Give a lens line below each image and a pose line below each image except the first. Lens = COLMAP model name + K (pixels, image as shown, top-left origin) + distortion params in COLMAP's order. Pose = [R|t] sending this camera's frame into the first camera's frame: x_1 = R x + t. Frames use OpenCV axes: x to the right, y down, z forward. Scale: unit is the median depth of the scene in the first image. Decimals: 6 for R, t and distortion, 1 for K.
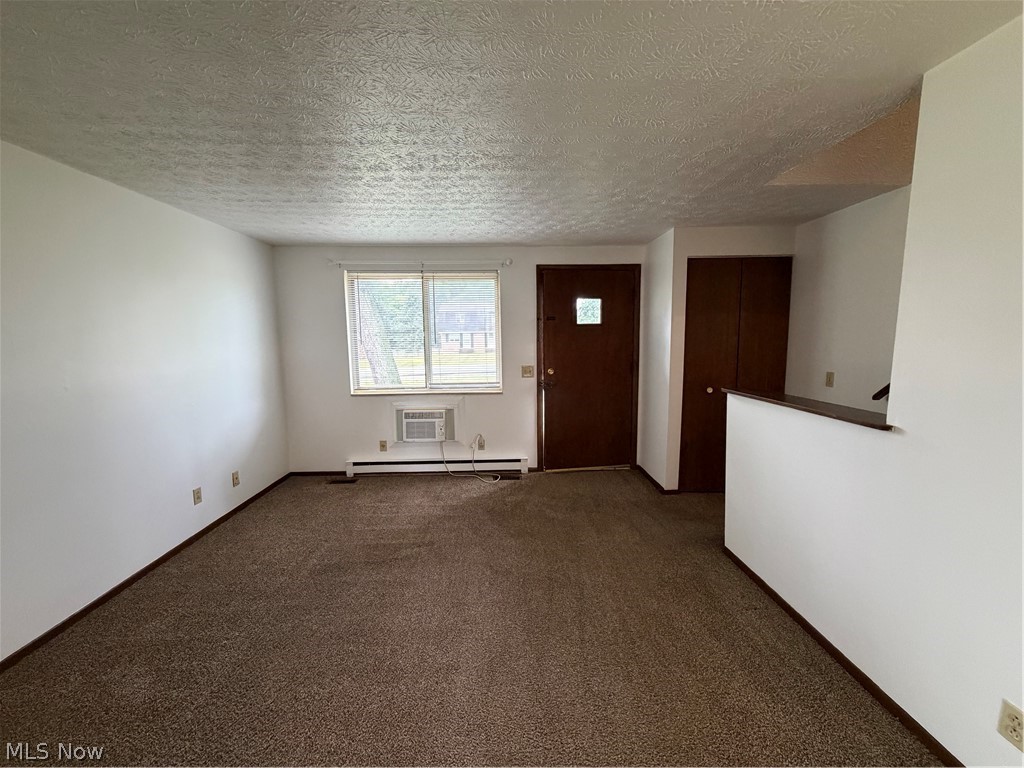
lens RADIAL K [[408.5, 0, 514.7], [0, 408.5, 384.9], [0, 0, 1]] dist [0.000175, -0.000526]
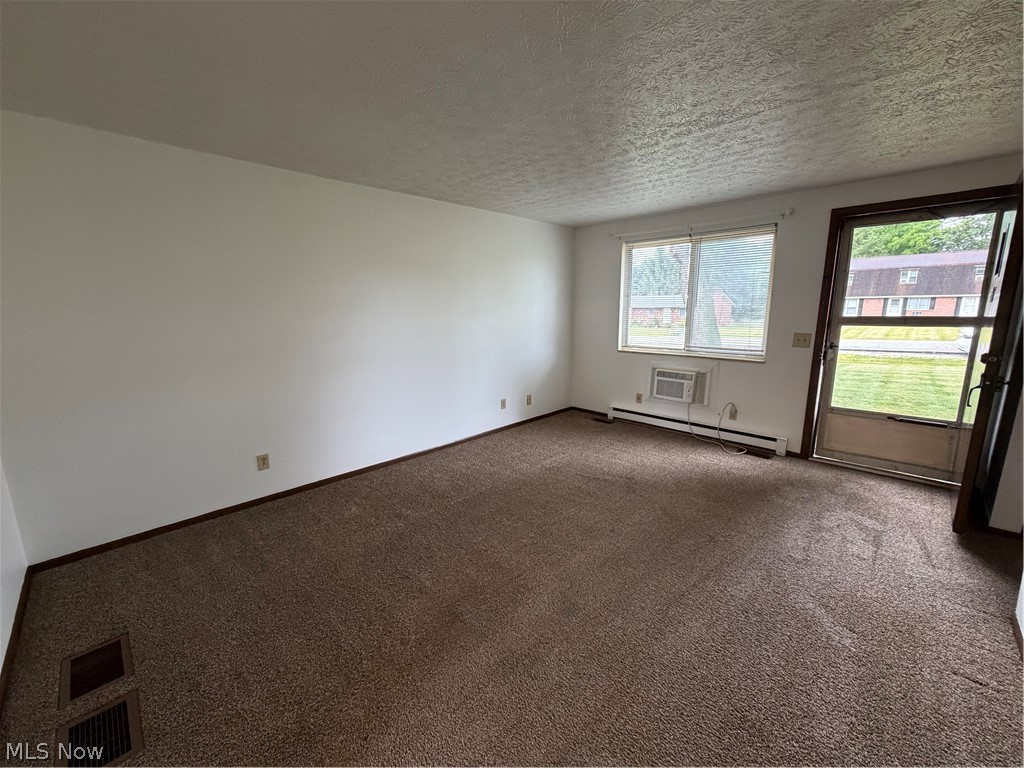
lens RADIAL K [[408.5, 0, 514.7], [0, 408.5, 384.9], [0, 0, 1]] dist [0.000175, -0.000526]
pose [[0.683044, 0.140929, -0.716652, 0.253178], [-0.085259, 0.989885, 0.113399, 0.014180], [0.725384, -0.016355, 0.688150, -0.026795]]
